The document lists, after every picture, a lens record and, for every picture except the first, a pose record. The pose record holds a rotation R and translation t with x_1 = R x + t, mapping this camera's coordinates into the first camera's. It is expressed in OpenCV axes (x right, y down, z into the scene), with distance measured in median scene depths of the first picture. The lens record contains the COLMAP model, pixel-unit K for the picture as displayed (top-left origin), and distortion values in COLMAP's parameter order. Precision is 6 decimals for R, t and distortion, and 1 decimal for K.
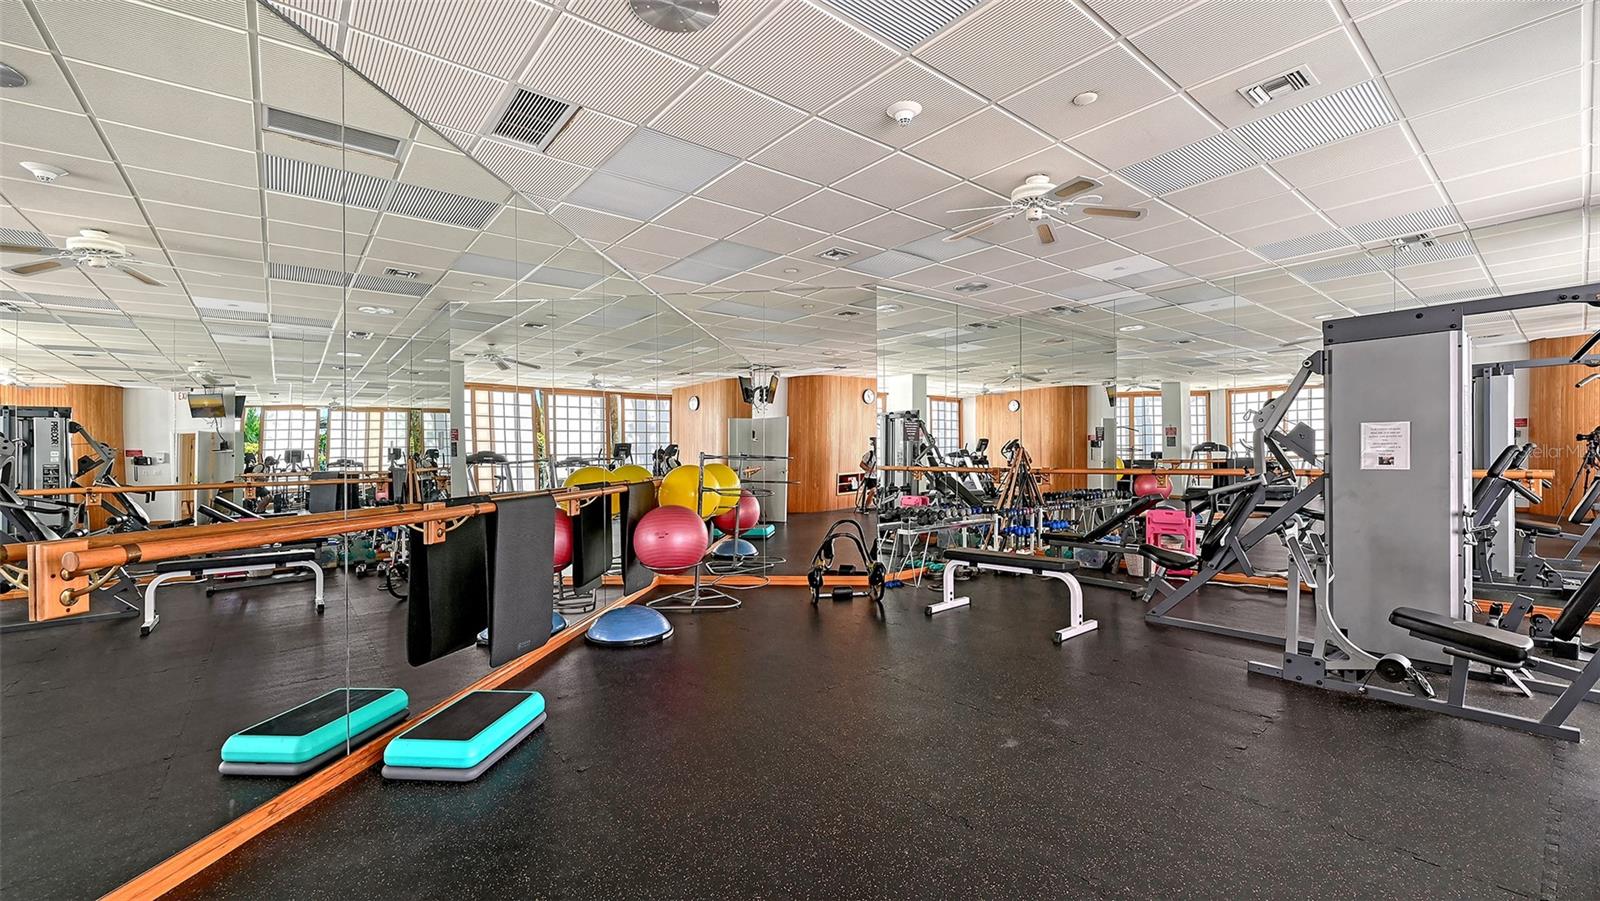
lens RADIAL K [[642.7, 0, 798.8], [0, 642.7, 460.5], [0, 0, 1]] dist [-0.001453, -0.000364]
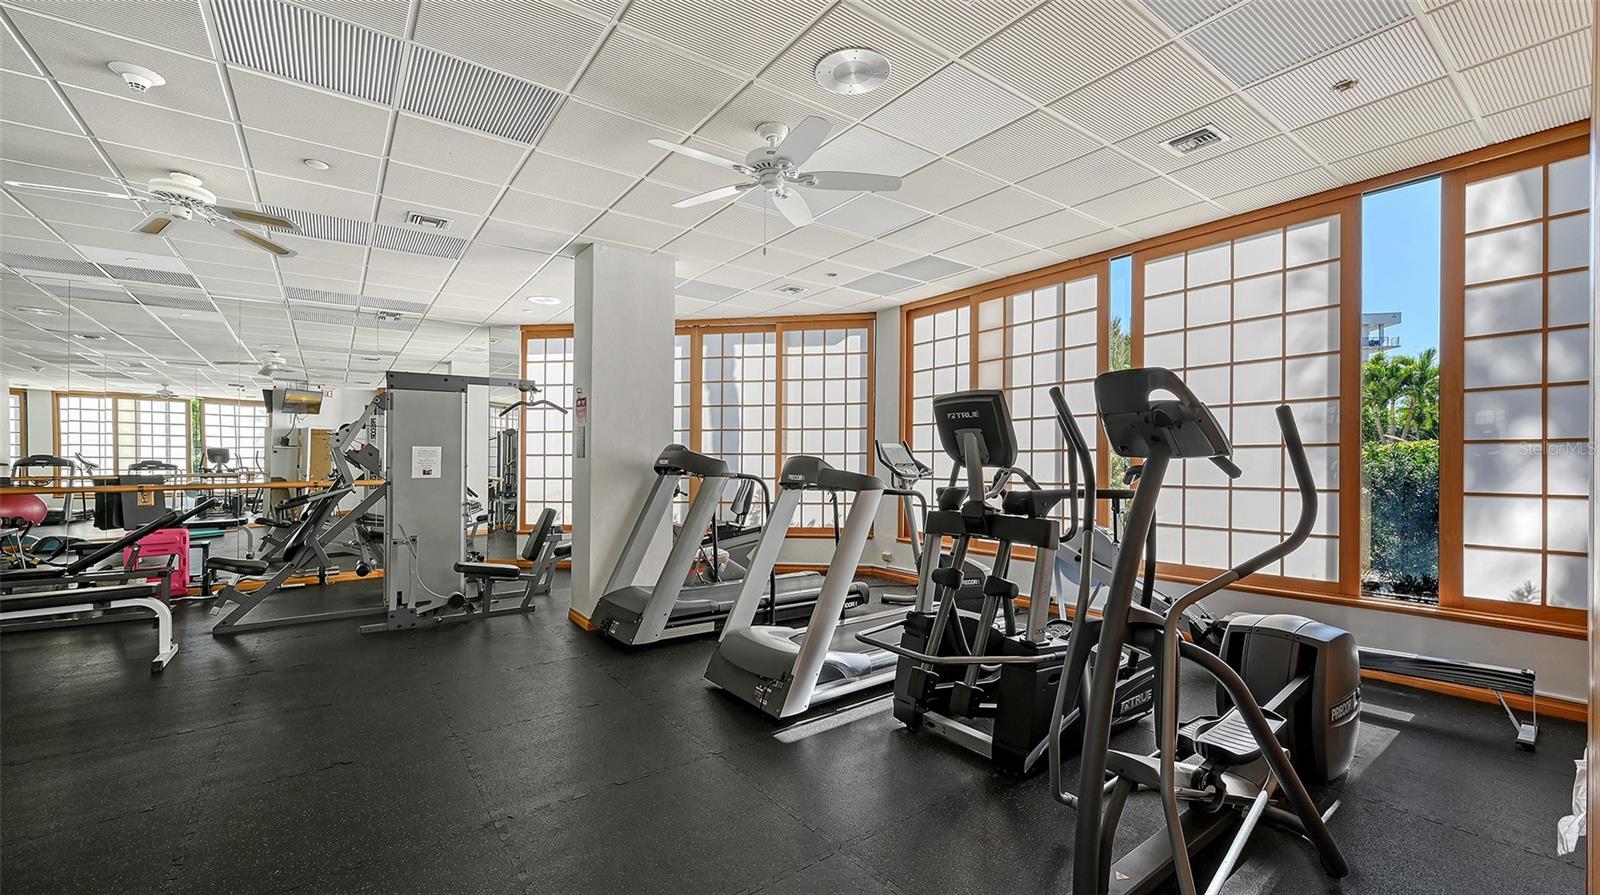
lens RADIAL K [[642.7, 0, 793.8], [0, 642.7, 458.2], [0, 0, 1]] dist [-0.001453, -0.000364]
pose [[0.061194, 0.019779, 0.997930, -0.588115], [0.010223, 0.999739, -0.020442, 0.008799], [-0.998074, 0.011453, 0.060976, 0.053170]]
